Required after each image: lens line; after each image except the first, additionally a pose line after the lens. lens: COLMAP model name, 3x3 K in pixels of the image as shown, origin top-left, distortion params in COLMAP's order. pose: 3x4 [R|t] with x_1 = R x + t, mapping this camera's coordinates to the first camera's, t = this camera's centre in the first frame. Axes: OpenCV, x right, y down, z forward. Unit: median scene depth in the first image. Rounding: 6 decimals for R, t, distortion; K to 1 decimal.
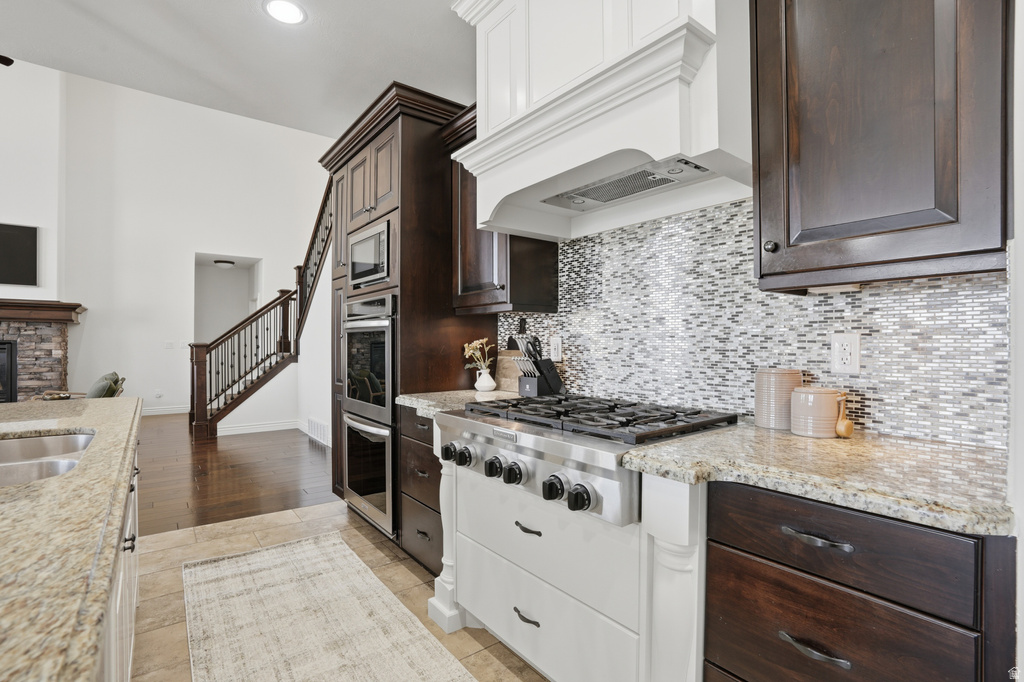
lens RADIAL K [[480.2, 0, 513.0], [0, 480.2, 341.4], [0, 0, 1]] dist [-0.036177, 0.008349]
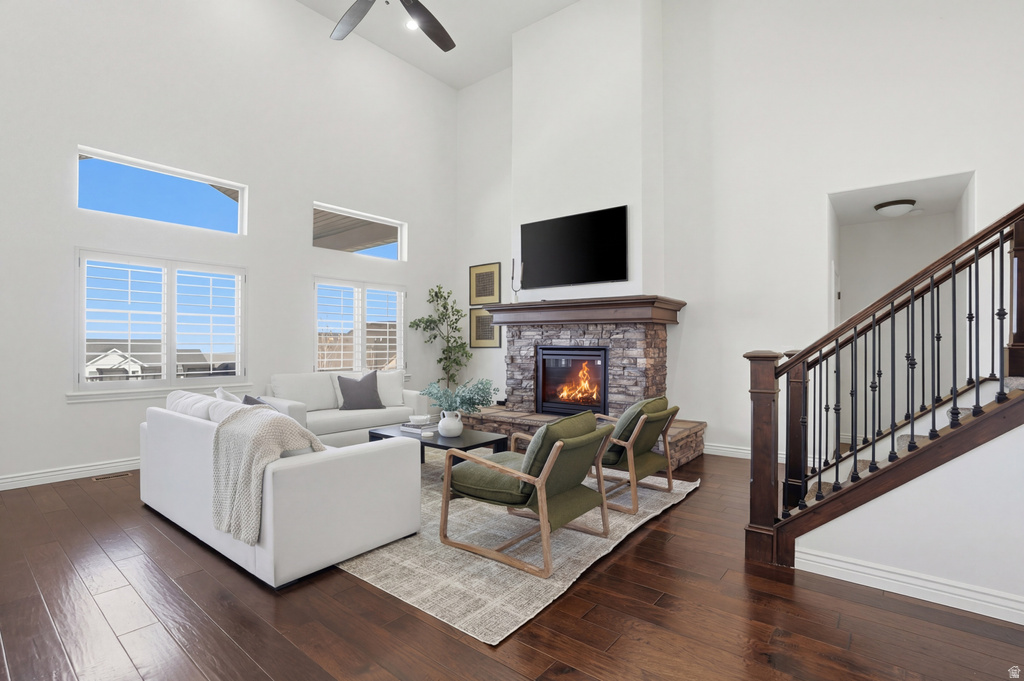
lens RADIAL K [[480.2, 0, 492.5], [0, 480.2, 343.3], [0, 0, 1]] dist [-0.036177, 0.008349]
pose [[0.215788, -0.005919, -0.976422, -0.254066], [0.003959, 0.999979, -0.005187, -0.003523], [0.976432, -0.002747, 0.215807, 0.611178]]
